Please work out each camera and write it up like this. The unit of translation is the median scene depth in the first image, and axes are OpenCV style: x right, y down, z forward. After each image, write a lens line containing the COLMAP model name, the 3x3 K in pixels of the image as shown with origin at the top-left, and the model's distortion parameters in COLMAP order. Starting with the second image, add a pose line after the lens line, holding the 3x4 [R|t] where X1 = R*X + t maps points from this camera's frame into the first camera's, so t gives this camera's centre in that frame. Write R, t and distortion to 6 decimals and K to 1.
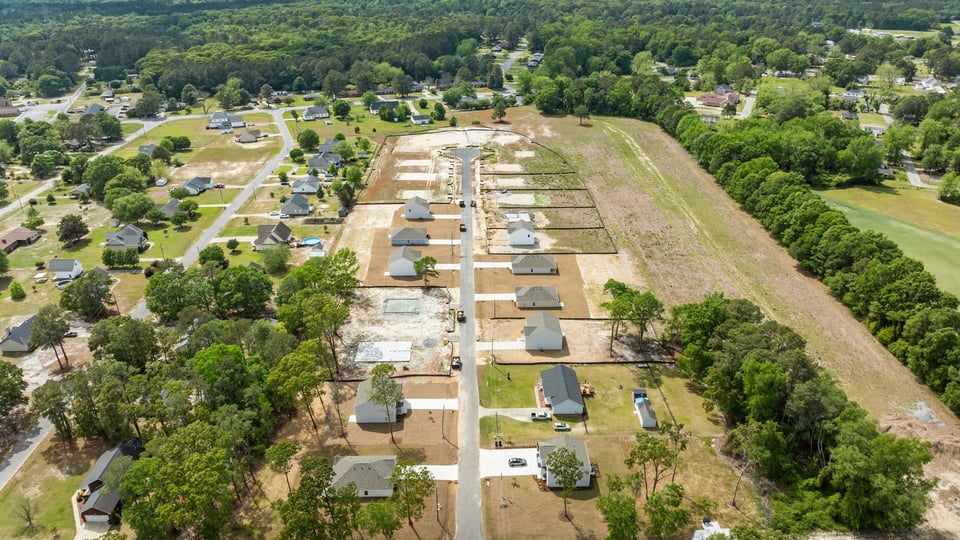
lens RADIAL K [[676.8, 0, 484.4], [0, 676.8, 268.7], [0, 0, 1]] dist [-0.029737, -0.001489]
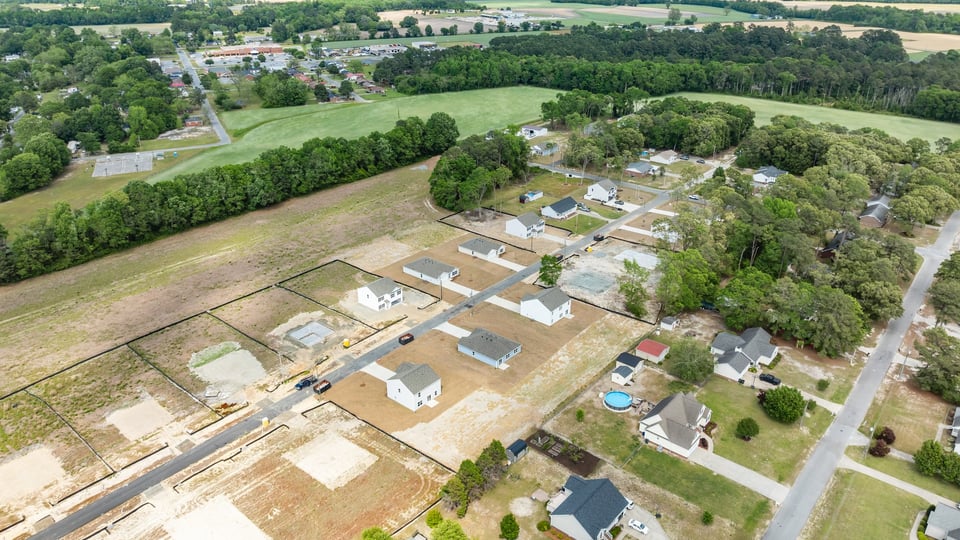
lens RADIAL K [[676.8, 0, 484.4], [0, 676.8, 268.7], [0, 0, 1]] dist [-0.029737, -0.001489]
pose [[-0.747920, -0.279659, 0.602002, -0.444073], [0.289650, 0.678522, 0.675064, -0.503504], [-0.597259, 0.679263, -0.426477, 1.114165]]
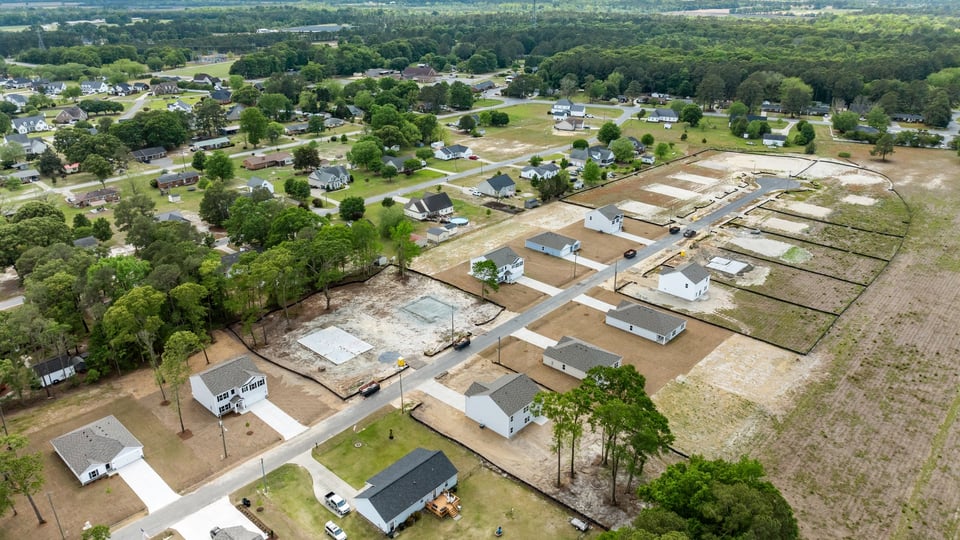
lens RADIAL K [[676.8, 0, 484.4], [0, 676.8, 268.7], [0, 0, 1]] dist [-0.029737, -0.001489]
pose [[0.726491, 0.270346, -0.631762, 0.297552], [-0.298950, 0.952142, 0.063668, -0.041987], [0.618740, 0.142611, 0.772543, 0.318941]]
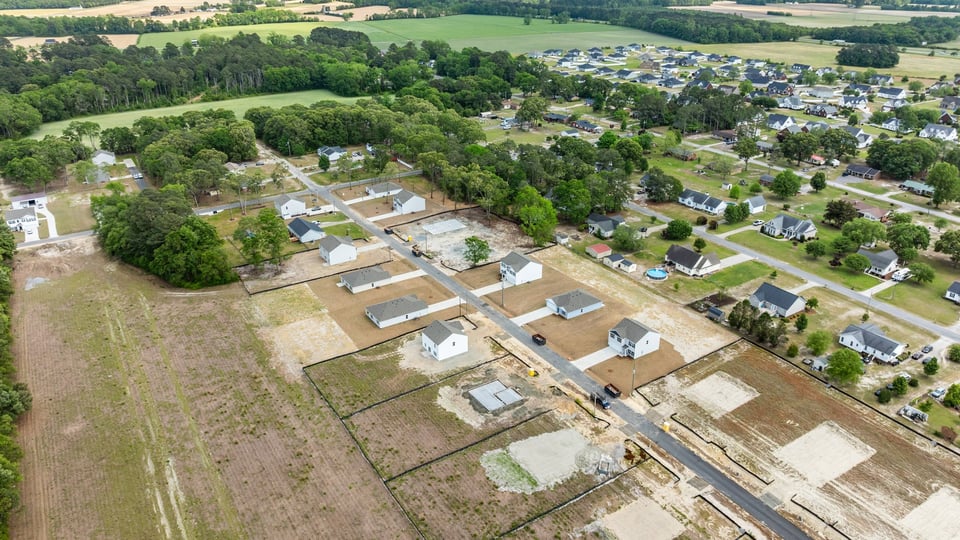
lens RADIAL K [[676.8, 0, 484.4], [0, 676.8, 268.7], [0, 0, 1]] dist [-0.029737, -0.001489]
pose [[-0.851476, 0.216923, -0.477423, 0.298874], [-0.229285, 0.664784, 0.710979, -0.535562], [0.471611, 0.714847, -0.516310, 1.187671]]
